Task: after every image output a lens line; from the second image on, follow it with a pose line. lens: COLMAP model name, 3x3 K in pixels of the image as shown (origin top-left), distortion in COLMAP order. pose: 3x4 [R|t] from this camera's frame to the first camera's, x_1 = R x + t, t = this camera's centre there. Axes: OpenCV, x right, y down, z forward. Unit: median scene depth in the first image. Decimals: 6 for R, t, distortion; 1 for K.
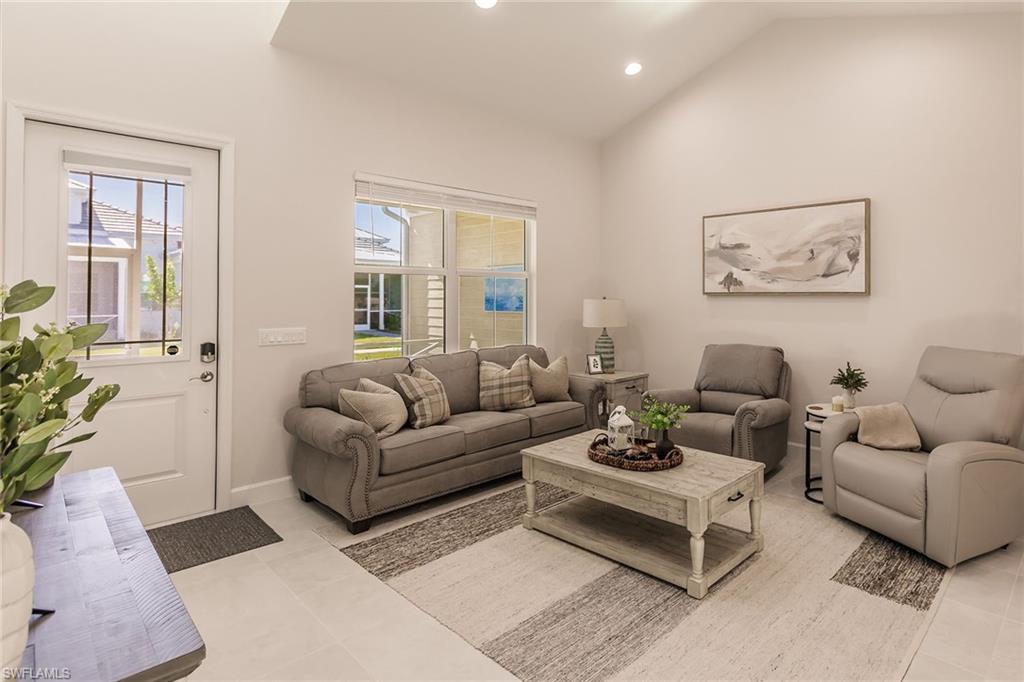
lens RADIAL K [[545.6, 0, 615.8], [0, 545.6, 293.3], [0, 0, 1]] dist [-0.001157, 0.000079]
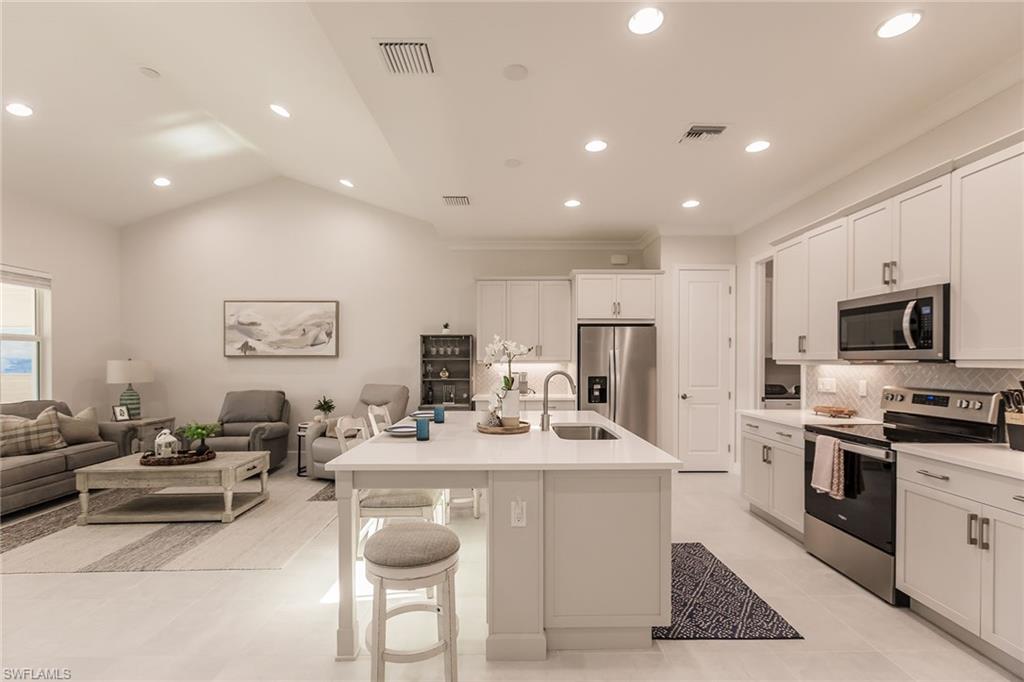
lens RADIAL K [[465.0, 0, 514.2], [0, 465.0, 354.1], [0, 0, 1]] dist [0.000115, -0.000350]
pose [[0.739109, 0.006539, 0.673554, -0.108675], [-0.000853, 0.999961, -0.008772, 0.006091], [-0.673585, 0.005909, 0.739086, -0.443565]]
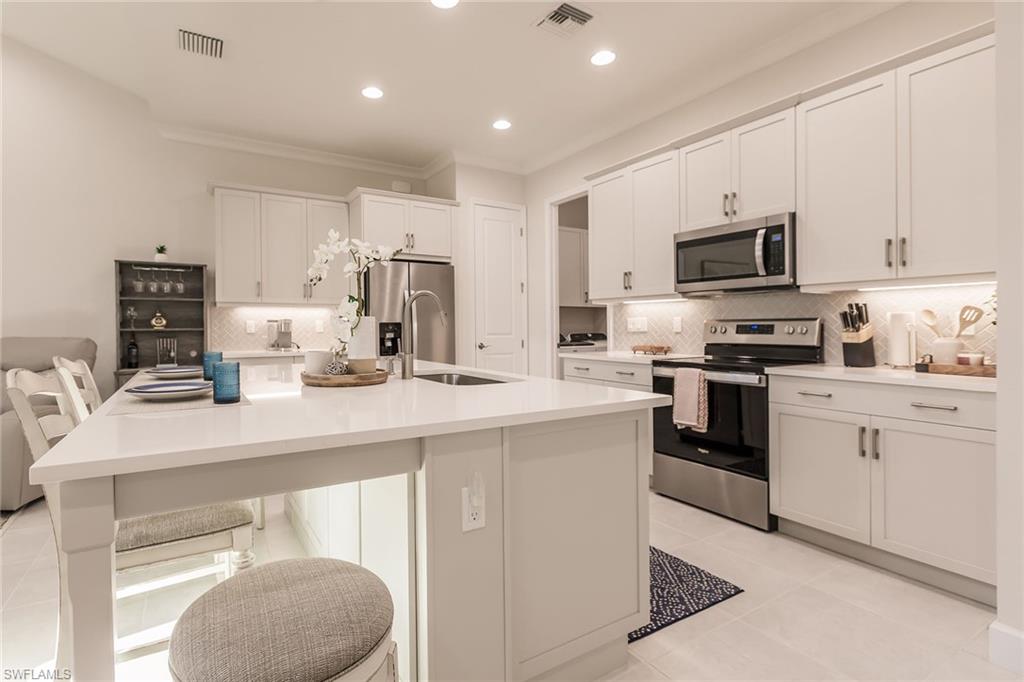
lens RADIAL K [[493.2, 0, 476.3], [0, 493.2, 325.4], [0, 0, 1]] dist [0.000694, 0.000300]
pose [[0.317035, -0.001674, 0.948412, -0.056939], [0.000898, 0.999999, 0.001465, 0.057876], [-0.948413, 0.000388, 0.317036, -0.192396]]
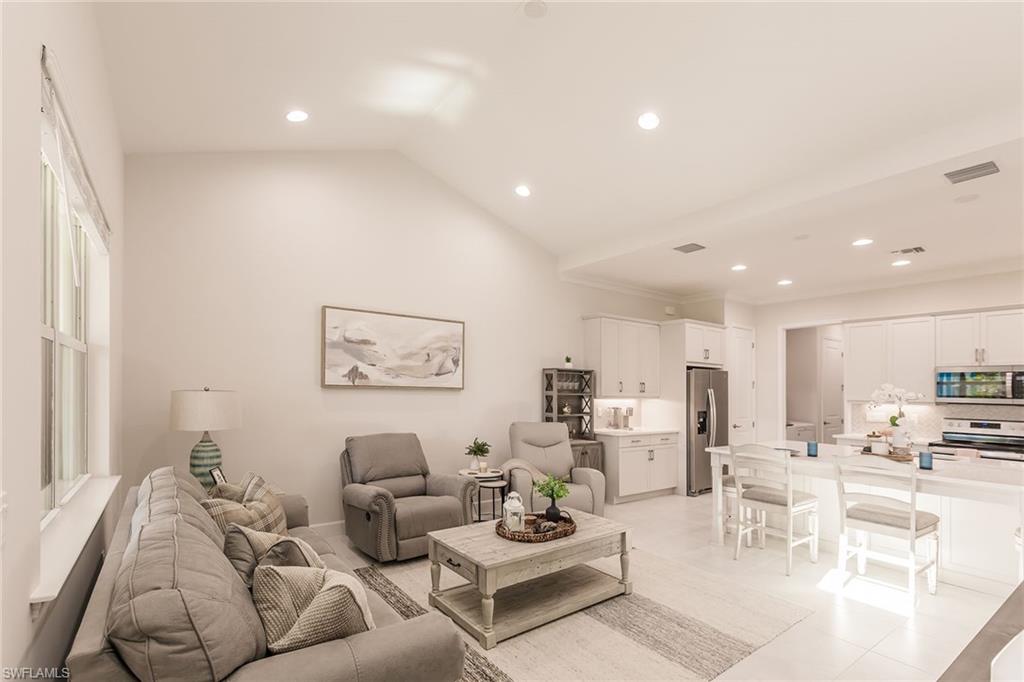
lens RADIAL K [[469.5, 0, 511.3], [0, 469.5, 385.3], [0, 0, 1]] dist [-0.000902, -0.000513]
pose [[0.212596, 0.013667, 0.977045, -0.680881], [-0.022709, 0.999701, -0.009042, -0.000744], [-0.976876, -0.020266, 0.212843, 0.594255]]
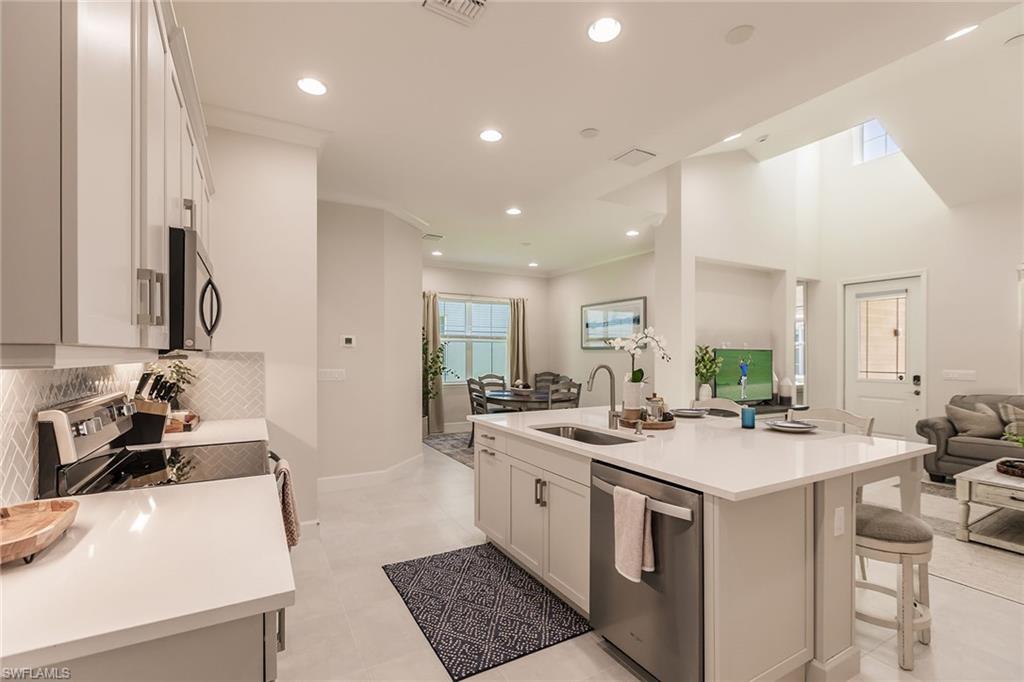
lens RADIAL K [[456.5, 0, 512.0], [0, 456.5, 341.0], [0, 0, 1]] dist [0.000168, -0.000167]
pose [[-0.323898, -0.028548, -0.945661, 1.030725], [0.000376, 0.999541, -0.030303, 0.012984], [0.946092, -0.010170, -0.323739, 0.122565]]
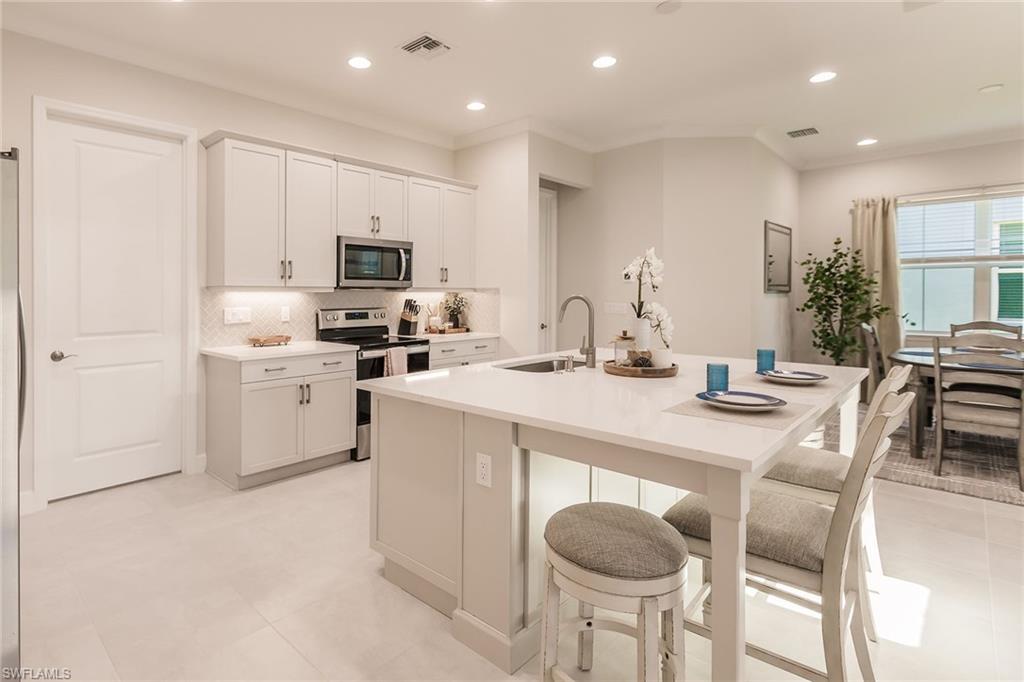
lens RADIAL K [[515.0, 0, 438.8], [0, 515.0, 297.8], [0, 0, 1]] dist [0.001694, 0.000113]
pose [[-0.997674, 0.002776, 0.068103, 0.536599], [0.002949, 0.999993, 0.002440, 0.026086], [-0.068096, 0.002635, -0.997675, 0.685814]]
